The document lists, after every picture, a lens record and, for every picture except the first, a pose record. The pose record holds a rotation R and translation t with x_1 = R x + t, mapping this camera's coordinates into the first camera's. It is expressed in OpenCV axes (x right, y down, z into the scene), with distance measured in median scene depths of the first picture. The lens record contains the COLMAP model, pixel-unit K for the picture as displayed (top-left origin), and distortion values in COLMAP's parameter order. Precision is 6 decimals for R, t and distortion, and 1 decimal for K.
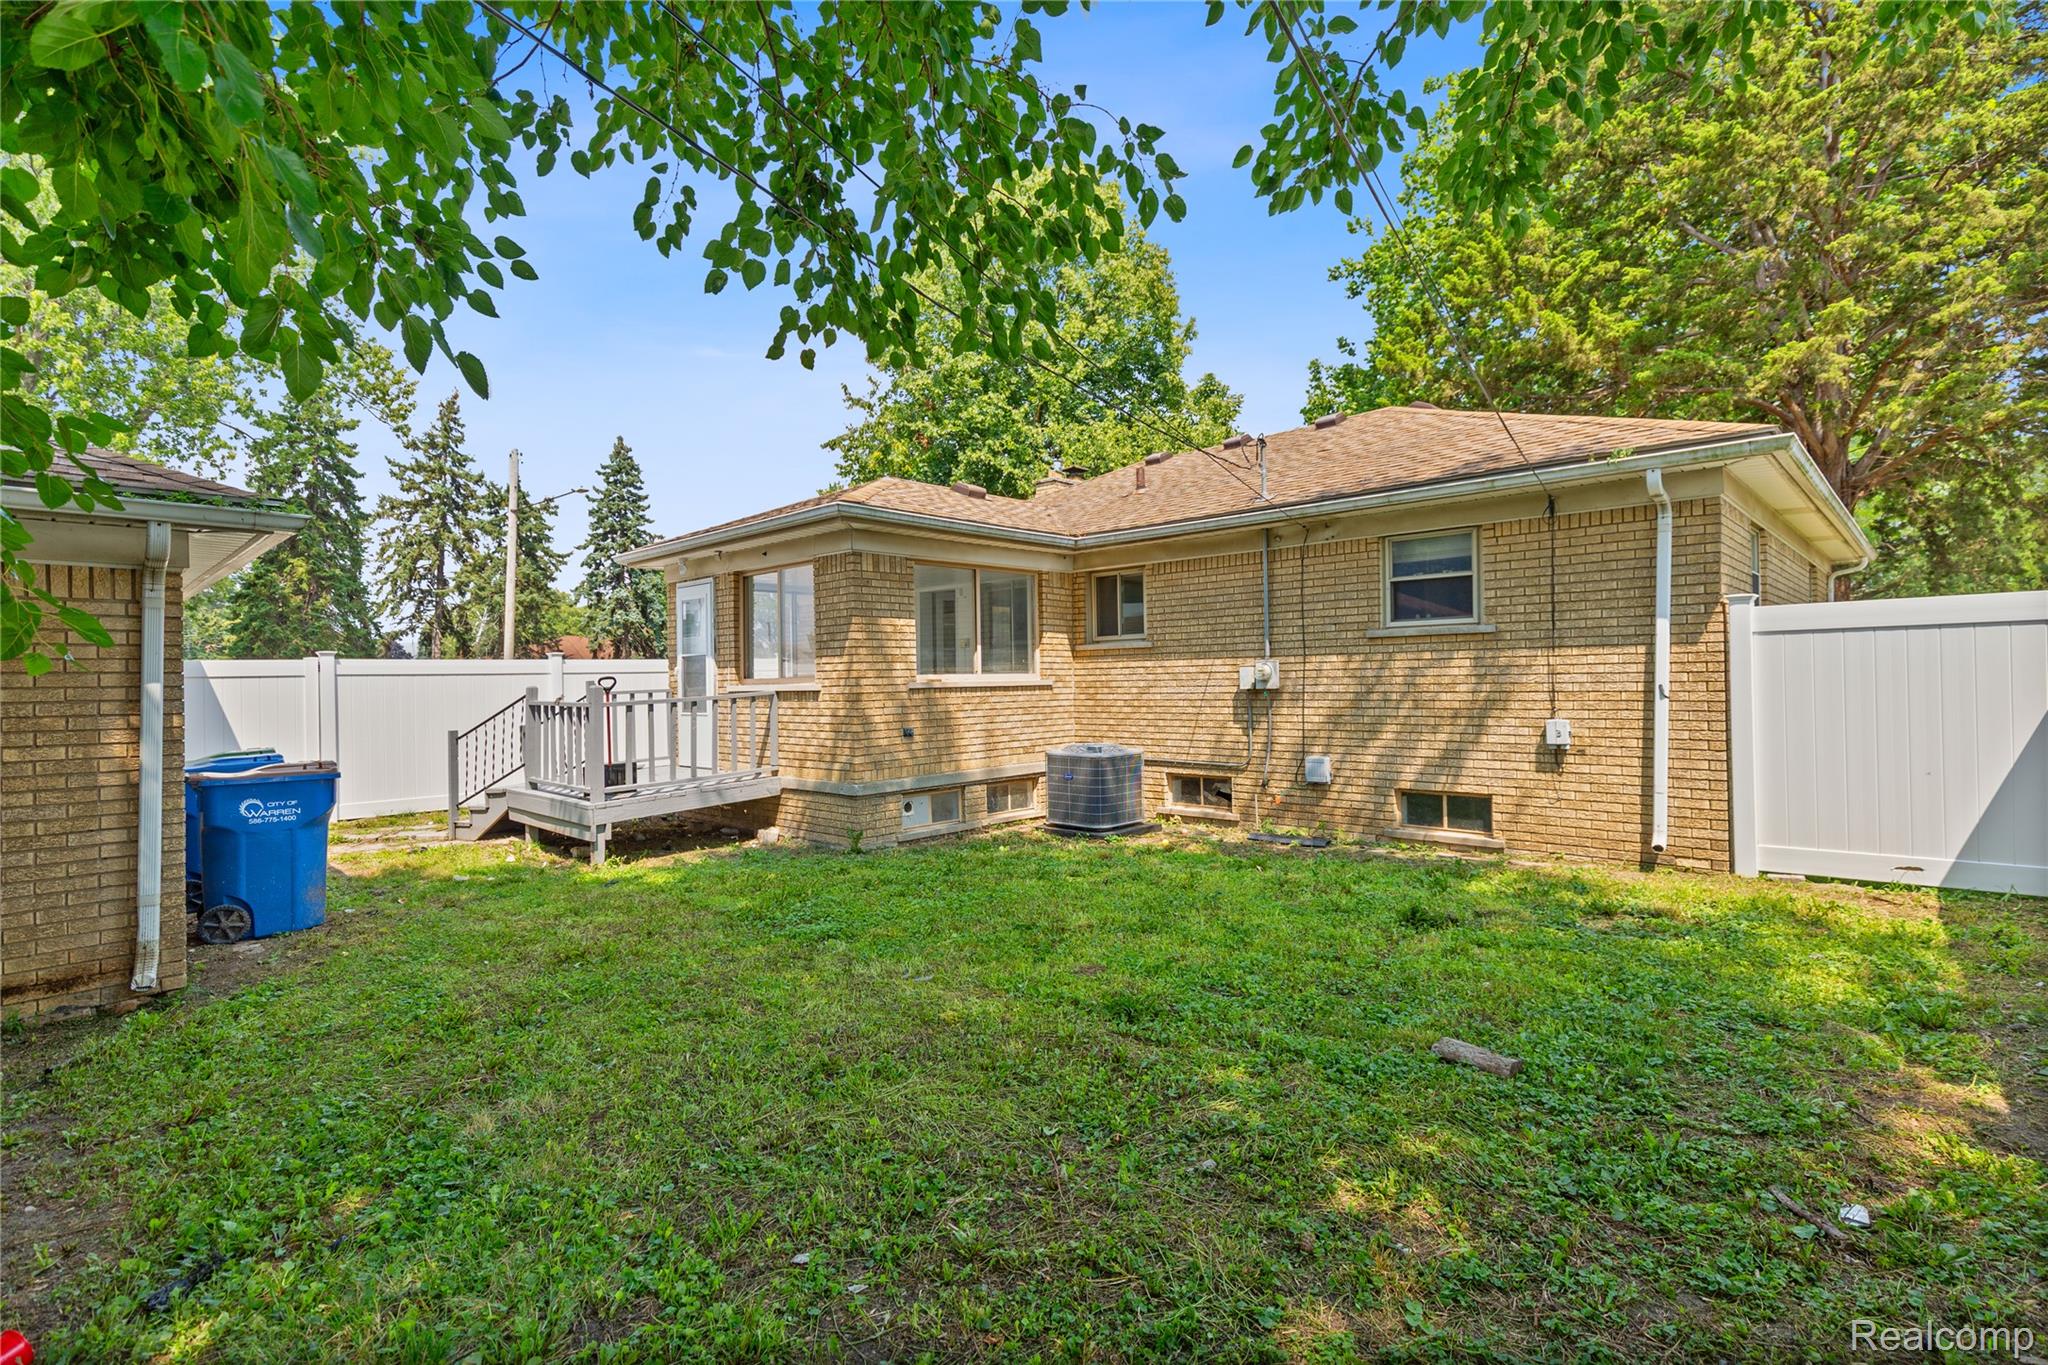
lens RADIAL K [[937.9, 0, 1017.4], [0, 937.9, 676.0], [0, 0, 1]] dist [-0.003717, -0.000360]
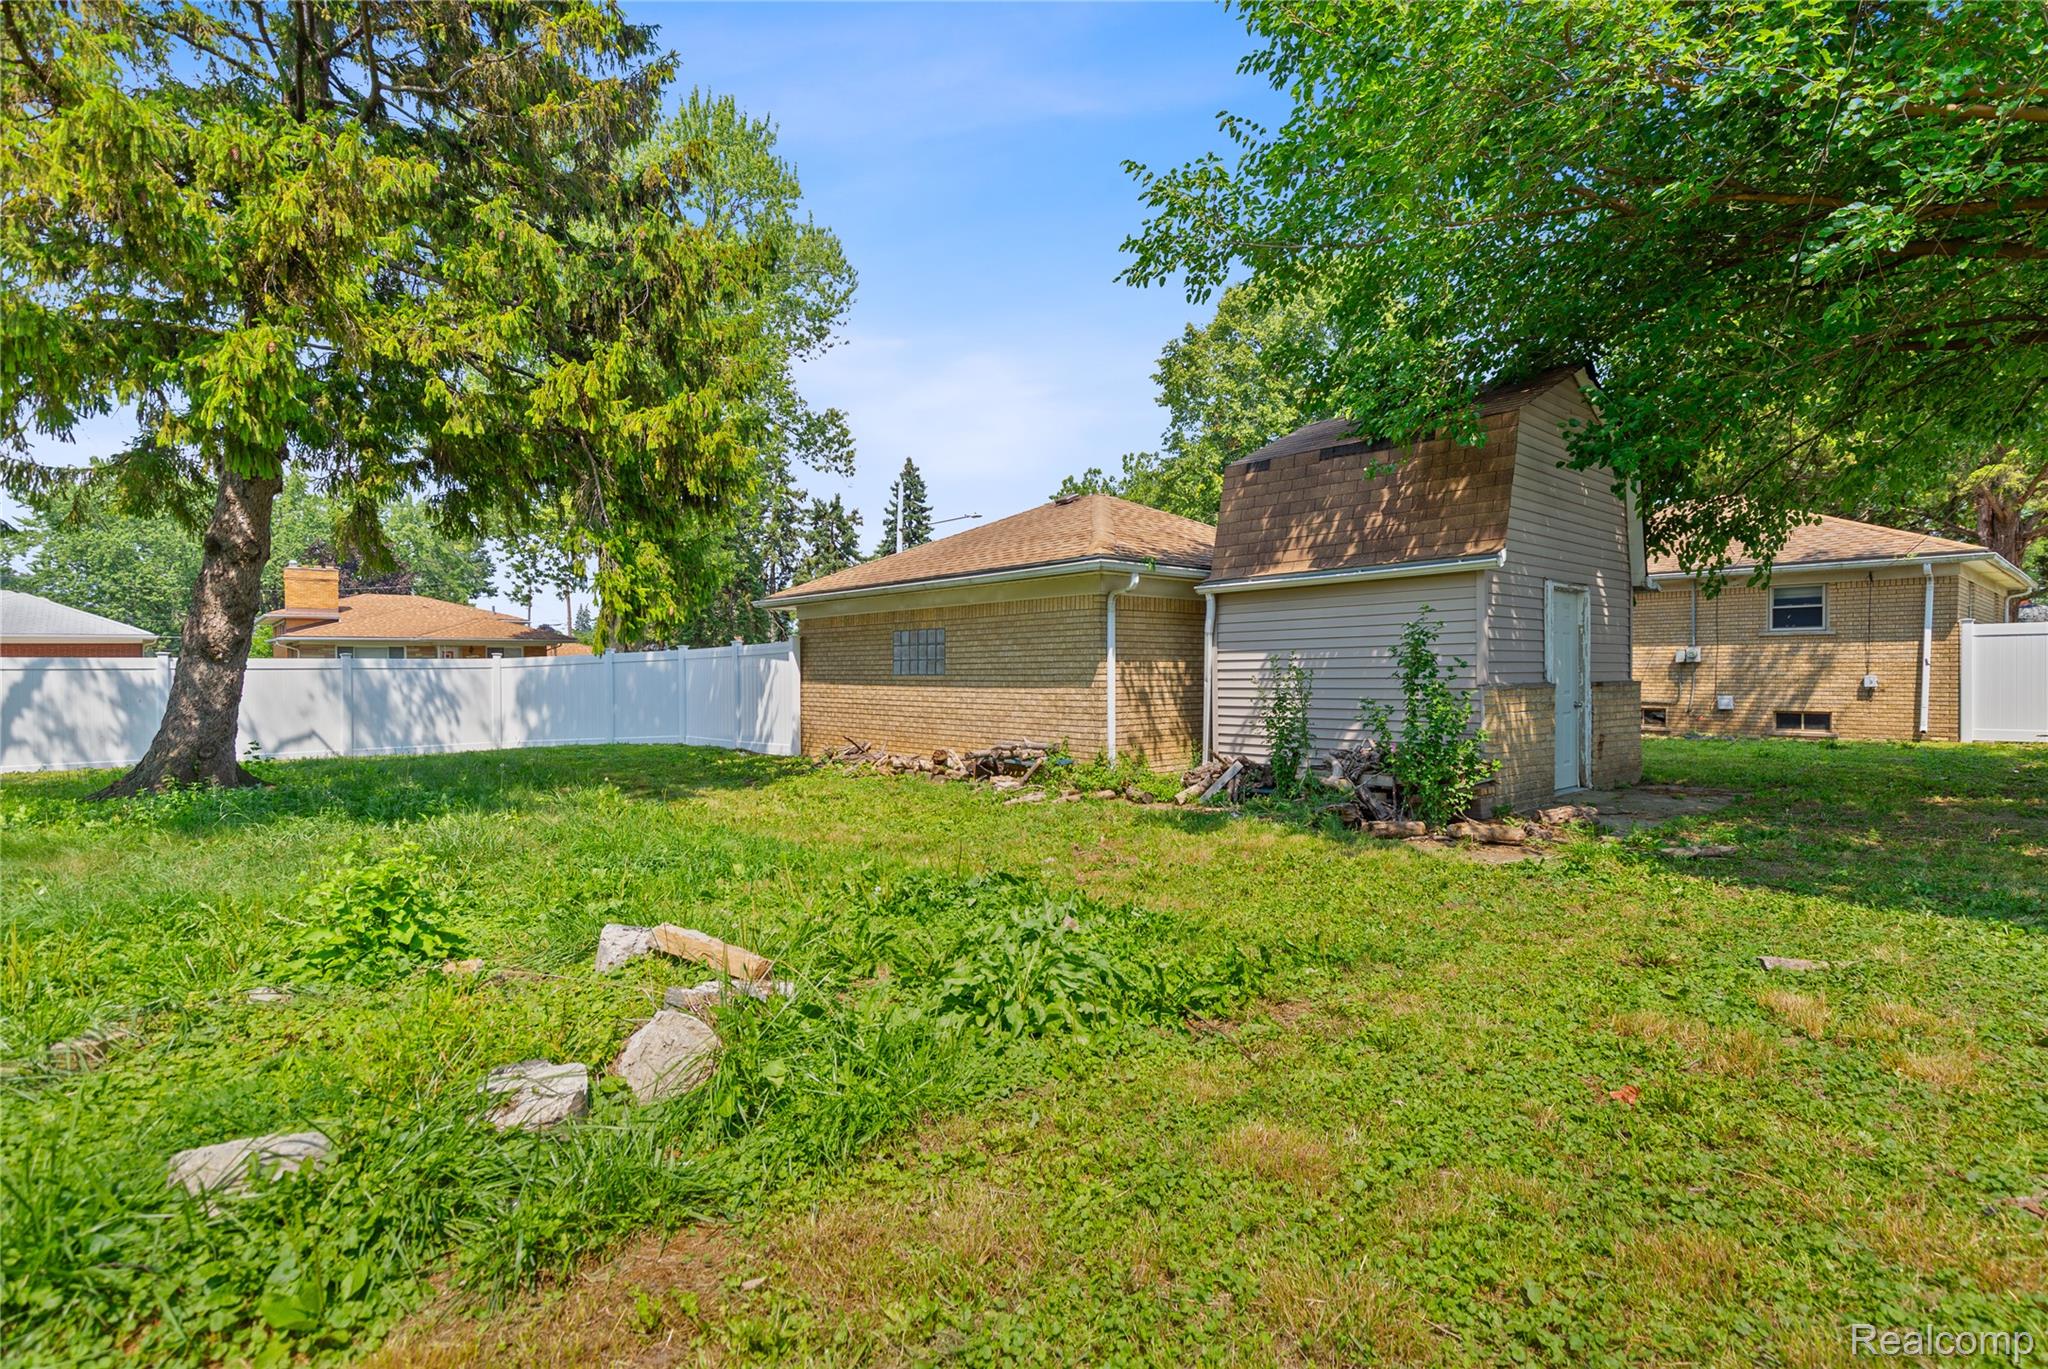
lens RADIAL K [[937.9, 0, 1029.2], [0, 937.9, 689.0], [0, 0, 1]] dist [-0.003717, -0.000360]
pose [[0.996279, 0.011192, -0.085458, -1.079518], [-0.008934, 0.999602, 0.026761, 0.034796], [0.085723, -0.025898, 0.995982, -1.209543]]
